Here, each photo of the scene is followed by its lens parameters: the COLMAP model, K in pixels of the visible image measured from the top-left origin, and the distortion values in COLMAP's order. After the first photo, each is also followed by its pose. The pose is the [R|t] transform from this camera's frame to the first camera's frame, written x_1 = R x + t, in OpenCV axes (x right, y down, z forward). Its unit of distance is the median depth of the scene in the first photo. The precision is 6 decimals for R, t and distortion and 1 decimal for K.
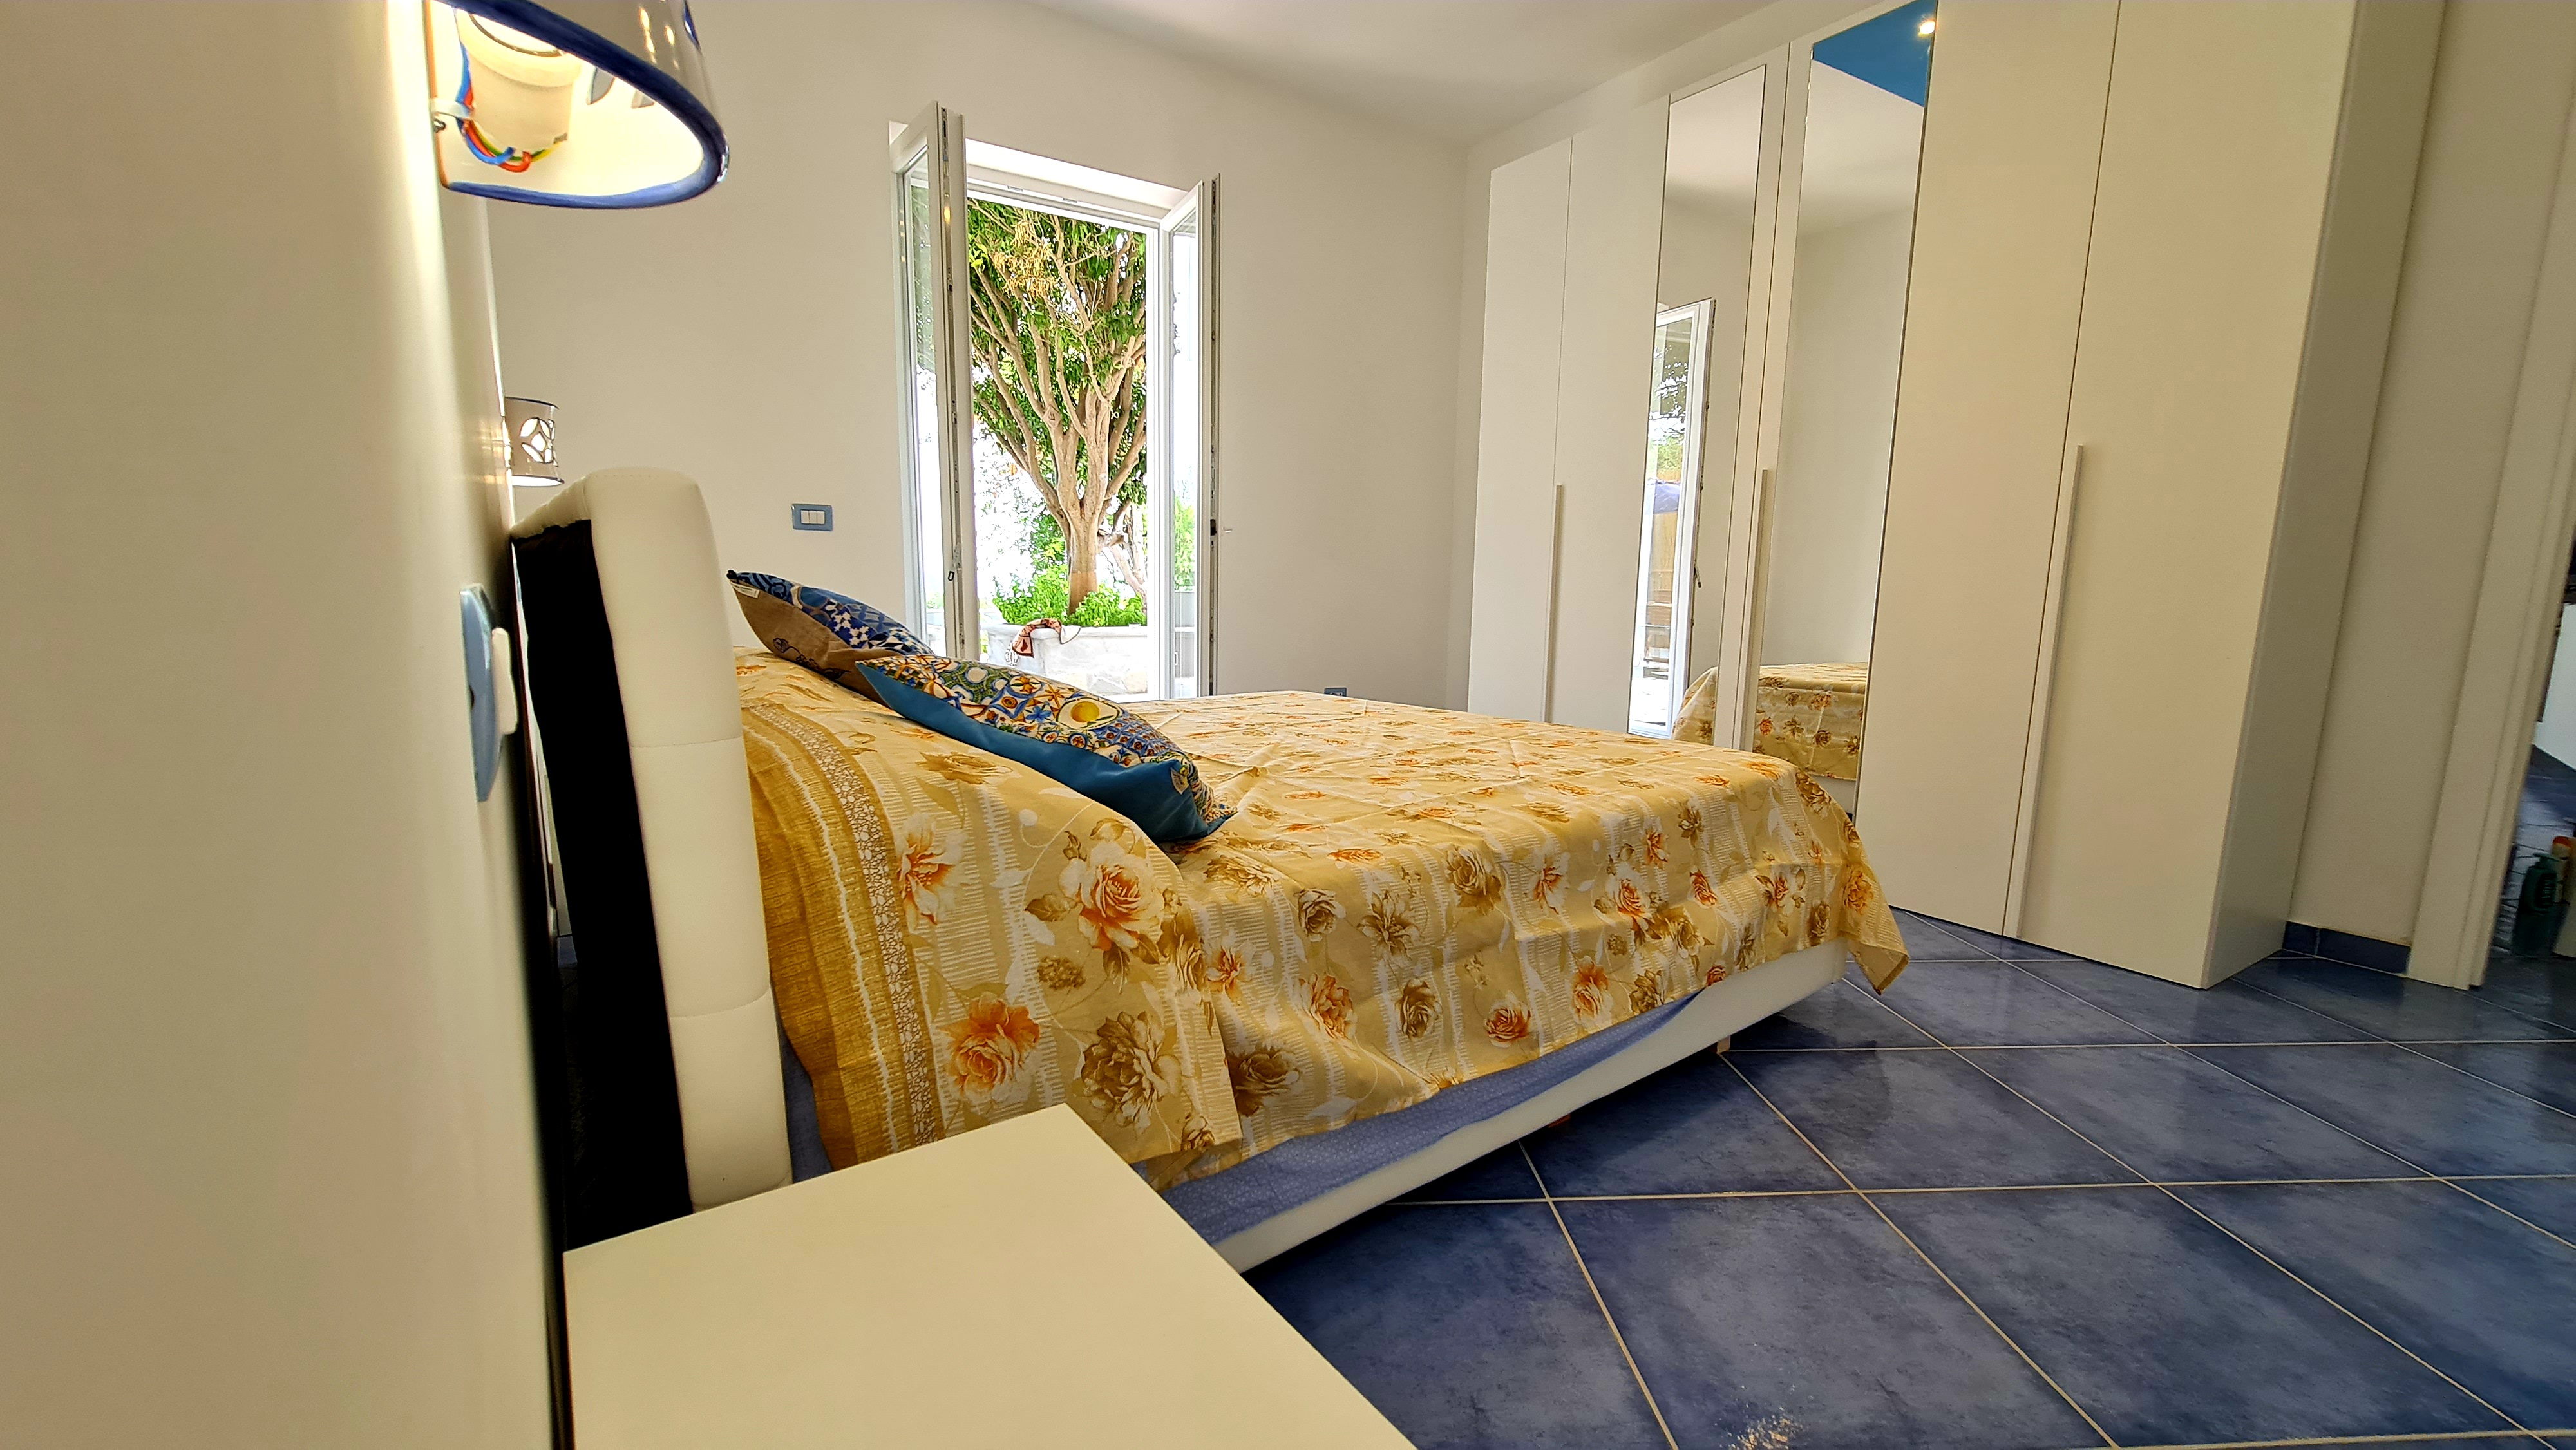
lens RADIAL K [[1052.5, 0, 1302.4], [0, 1052.5, 738.0], [0, 0, 1]] dist [-0.004005, 0.000312]
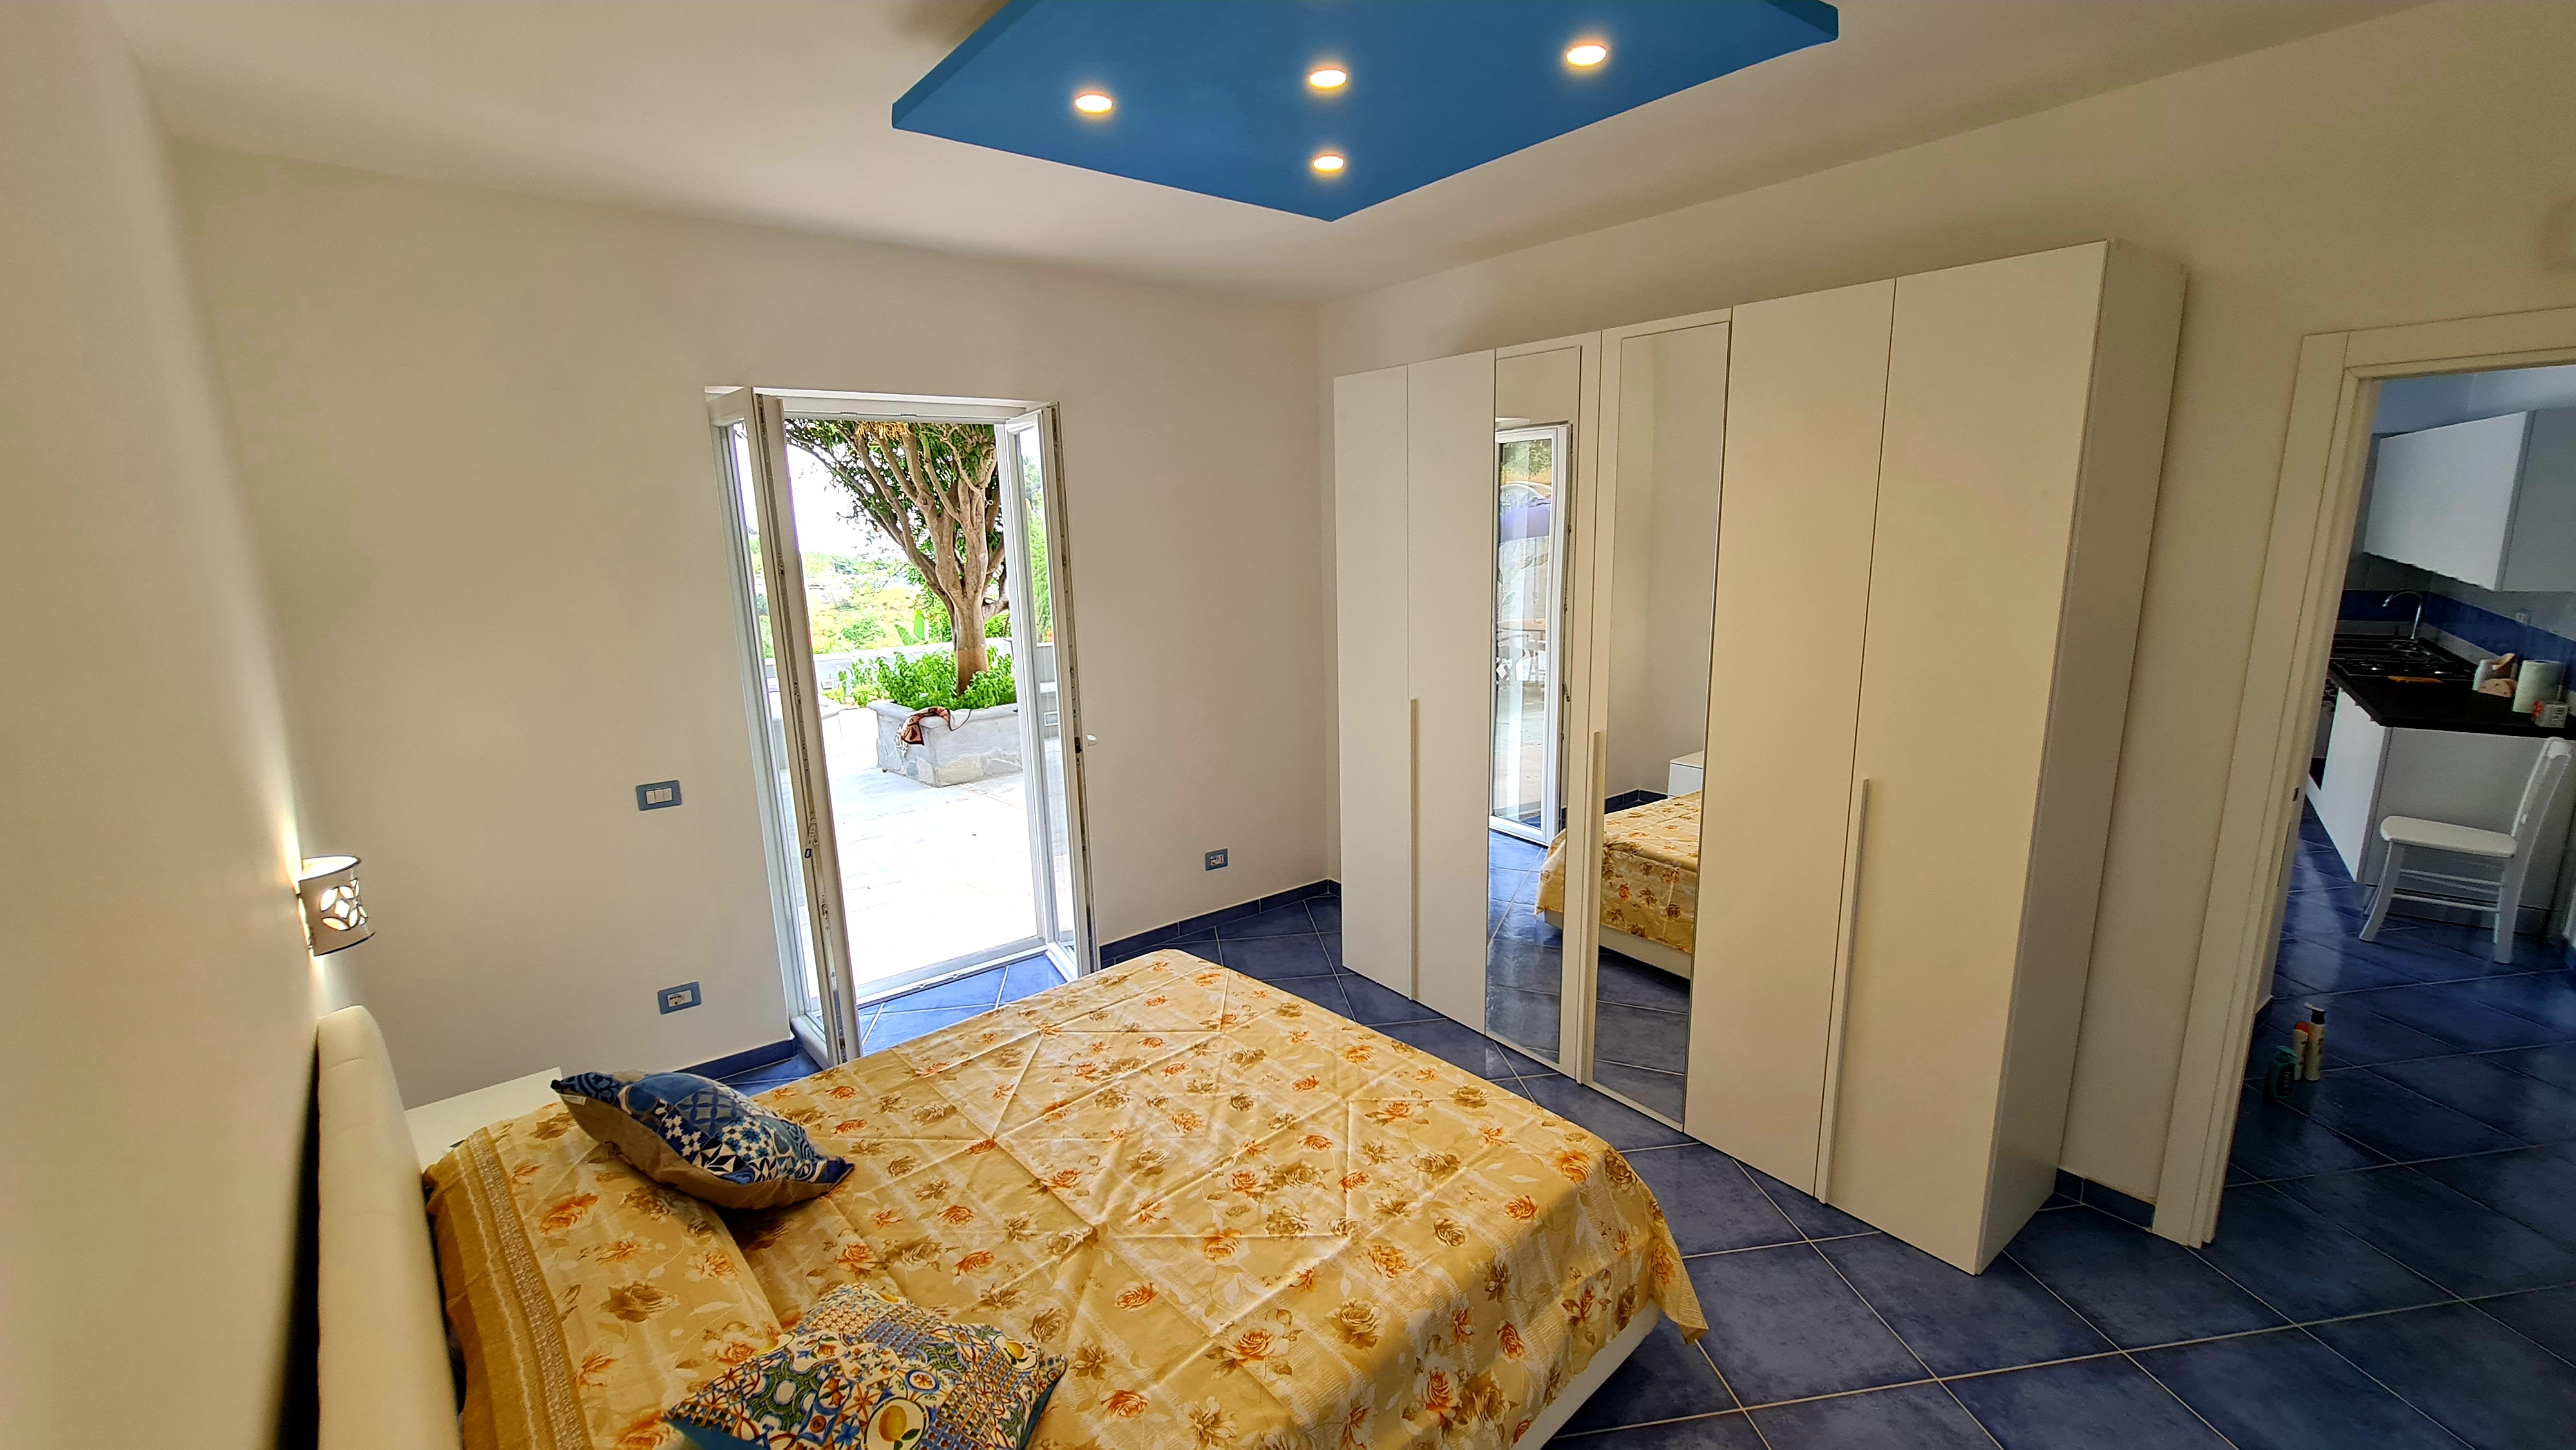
lens RADIAL K [[1052.5, 0, 1302.4], [0, 1052.5, 738.0], [0, 0, 1]] dist [-0.004005, 0.000312]
pose [[0.995754, -0.057884, 0.071579, 0.100864], [0.053723, 0.996826, 0.058754, -0.449908], [-0.074753, -0.054660, 0.995703, -0.027911]]
